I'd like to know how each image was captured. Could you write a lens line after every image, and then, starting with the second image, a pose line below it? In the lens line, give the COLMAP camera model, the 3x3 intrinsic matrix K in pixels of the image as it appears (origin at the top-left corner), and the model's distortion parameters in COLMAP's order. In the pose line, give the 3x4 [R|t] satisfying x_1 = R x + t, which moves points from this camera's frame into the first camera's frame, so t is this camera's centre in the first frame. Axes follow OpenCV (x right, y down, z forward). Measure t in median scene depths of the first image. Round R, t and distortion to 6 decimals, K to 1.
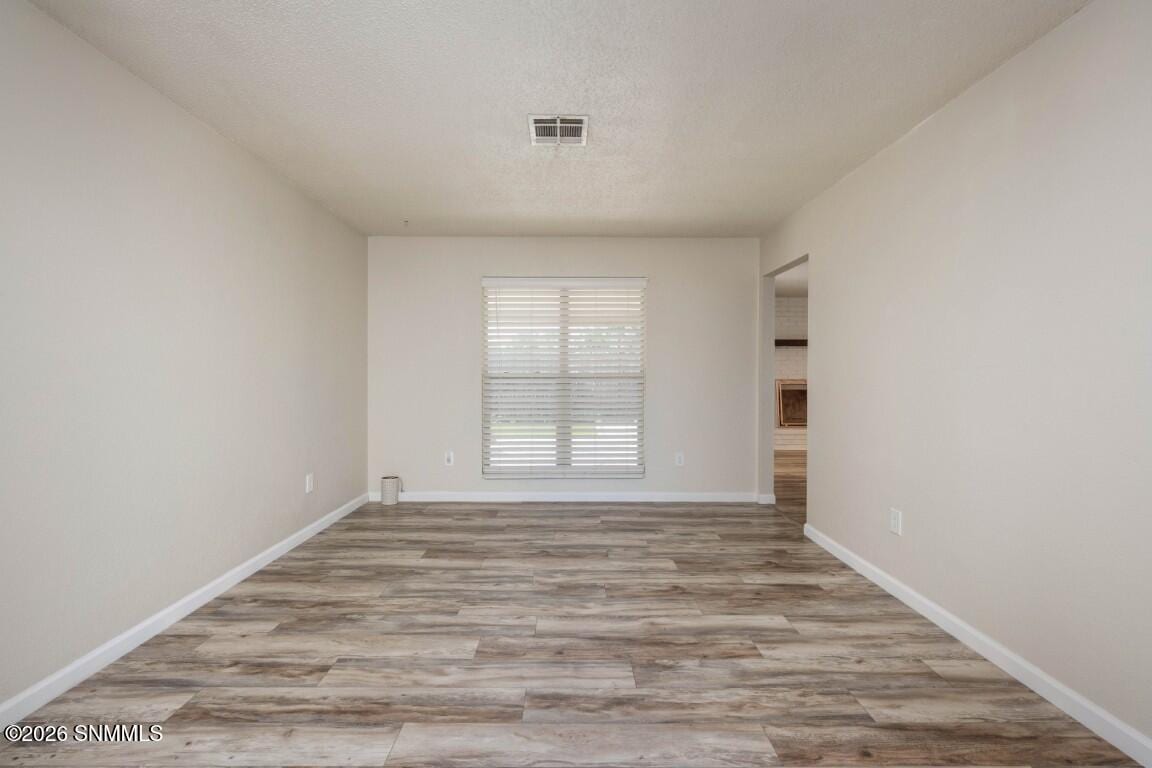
lens RADIAL K [[507.1, 0, 568.3], [0, 507.1, 378.0], [0, 0, 1]] dist [-0.003757, -0.000181]
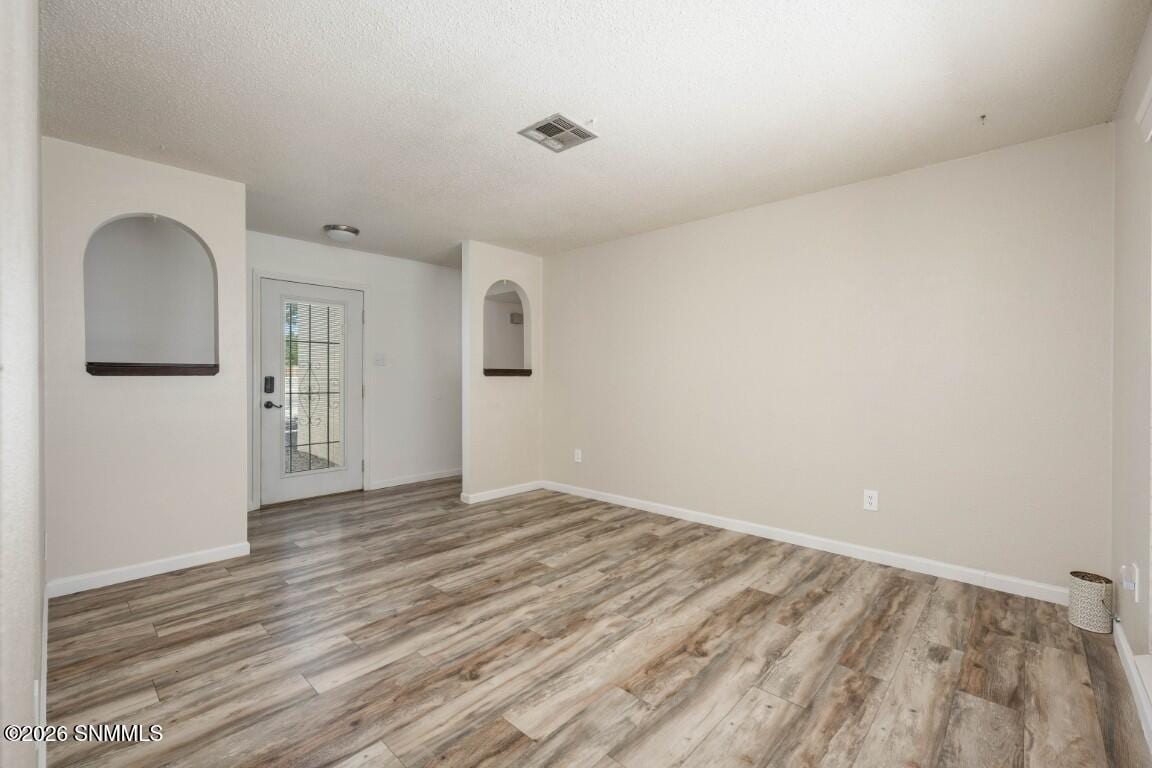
lens RADIAL K [[491.3, 0, 576.0], [0, 491.3, 384.0], [0, 0, 1]] dist [-0.000277, 0.000576]
pose [[-0.679534, 0.005576, -0.733623, 0.695283], [-0.009719, 0.999815, 0.016602, -0.010301], [0.733580, 0.018412, -0.679354, 1.762169]]
